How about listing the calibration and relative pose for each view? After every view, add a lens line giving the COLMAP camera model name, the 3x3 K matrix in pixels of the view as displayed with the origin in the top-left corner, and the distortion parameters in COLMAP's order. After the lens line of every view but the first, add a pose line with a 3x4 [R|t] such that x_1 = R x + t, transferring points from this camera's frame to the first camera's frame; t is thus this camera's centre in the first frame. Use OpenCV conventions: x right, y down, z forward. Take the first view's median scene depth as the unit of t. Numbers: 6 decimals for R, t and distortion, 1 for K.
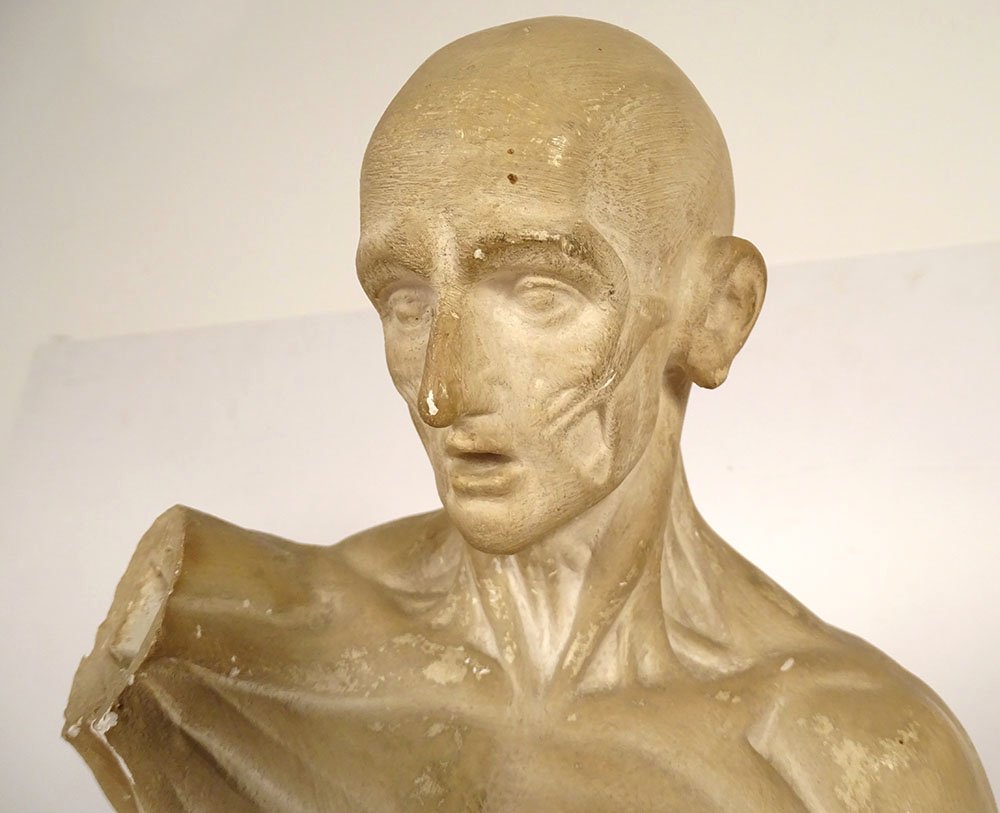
lens RADIAL K [[811.3, 0, 544.5], [0, 811.3, 381.1], [0, 0, 1]] dist [0.002542, -0.007562]
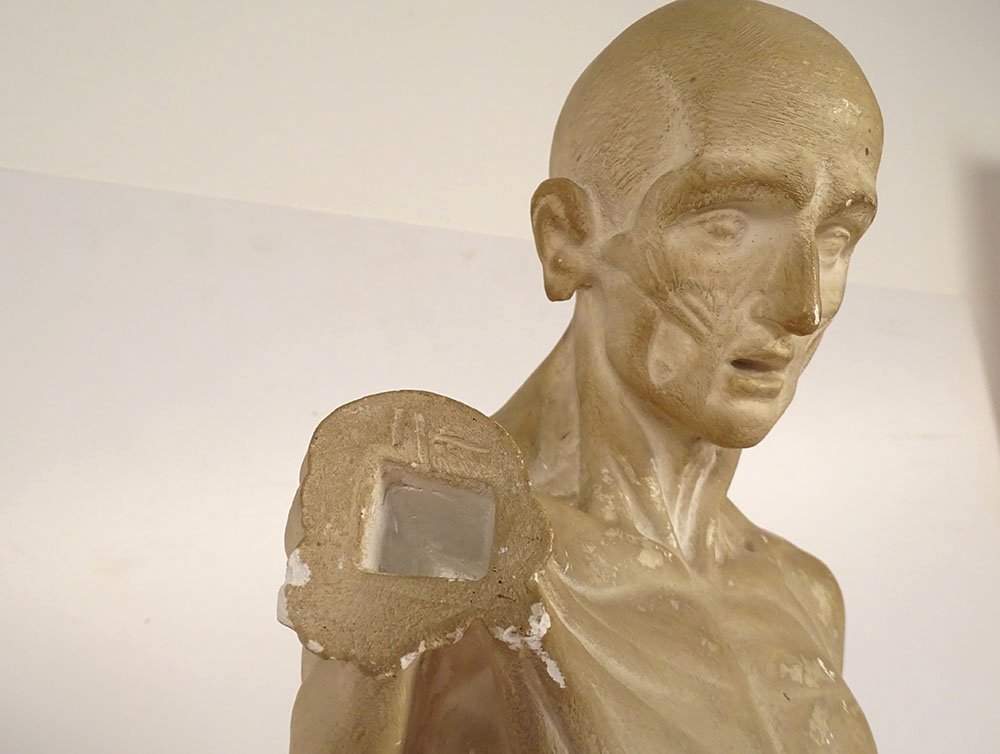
lens RADIAL K [[866.4, 0, 500.0], [0, 866.4, 377.0], [0, 0, 1]] dist [0.001831, 0.001640]
pose [[0.667759, 0.086171, 0.739373, -1.219450], [-0.111707, 0.993629, -0.014916, 0.166247], [-0.735948, -0.072633, 0.673131, 0.405227]]
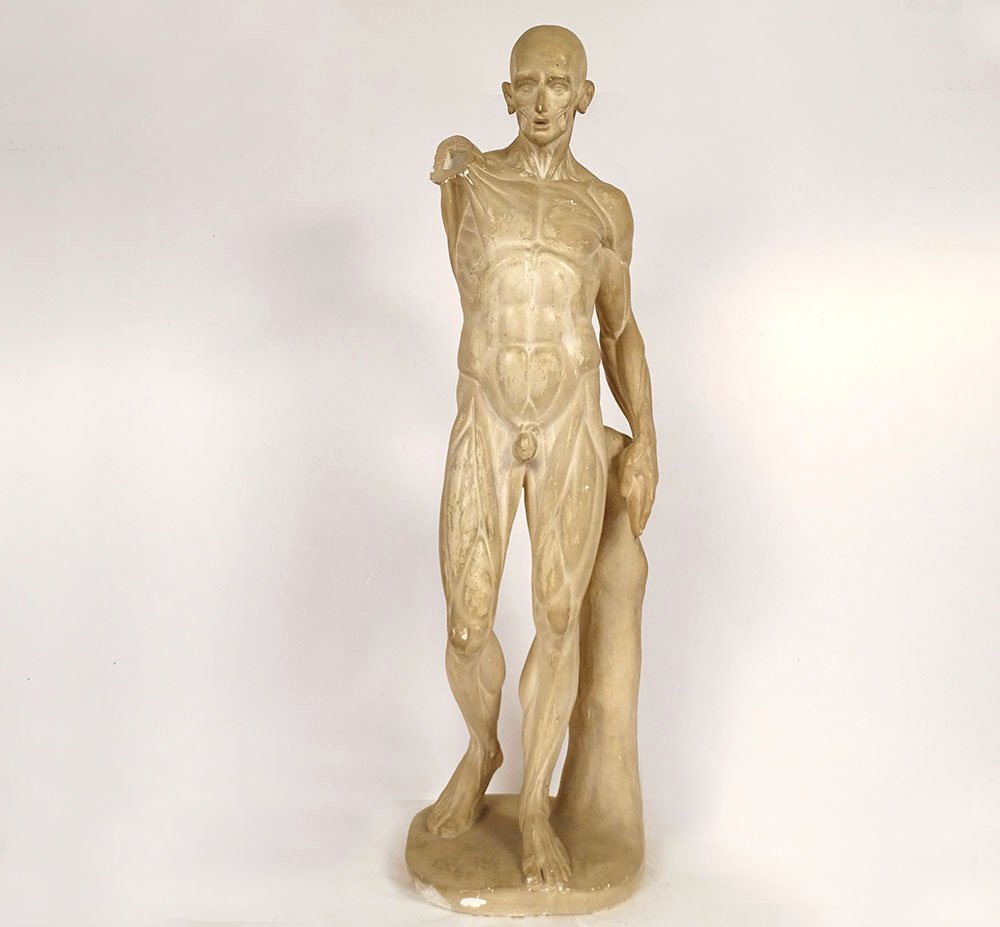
lens RADIAL K [[988.7, 0, 495.6], [0, 988.7, 431.6], [0, 0, 1]] dist [-0.003281, 0.000420]
pose [[0.950958, -0.011536, 0.309105, -2.114086], [-0.045630, 0.983140, 0.177072, 0.848388], [-0.305936, -0.182492, 0.934398, -4.628954]]
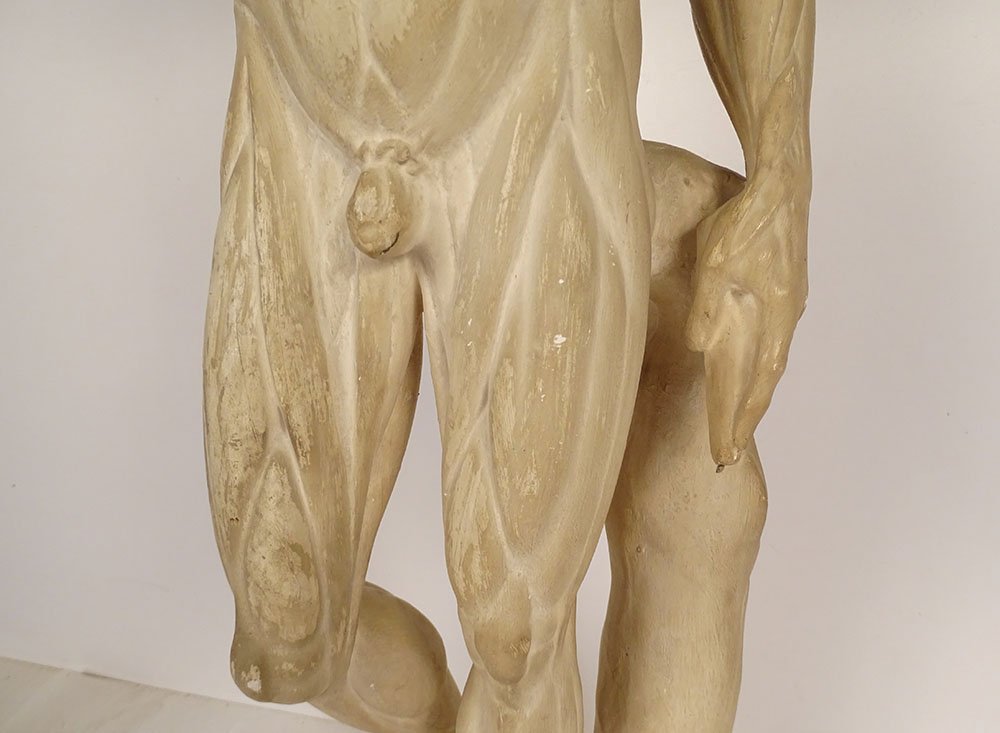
lens RADIAL K [[797.9, 0, 522.5], [0, 797.9, 355.5], [0, 0, 1]] dist [-0.001902, -0.001379]
pose [[0.997774, -0.029367, 0.059876, -0.022641], [0.001252, 0.905915, 0.423458, 1.534899], [-0.066678, -0.422440, 0.903935, -0.903508]]
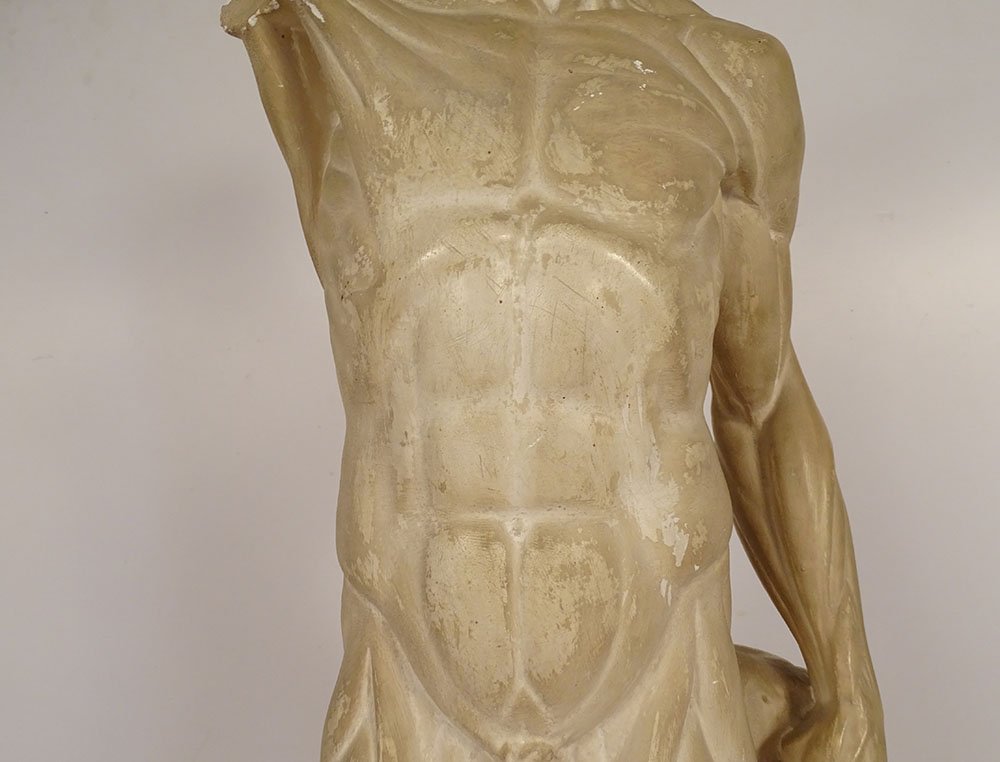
lens RADIAL K [[812.1, 0, 503.7], [0, 812.1, 404.6], [0, 0, 1]] dist [0.000908, 0.001960]
pose [[0.973302, -0.060508, 0.221411, -0.528312], [0.006940, 0.971944, 0.235110, 0.801115], [-0.229425, -0.227297, 0.946414, -0.697416]]
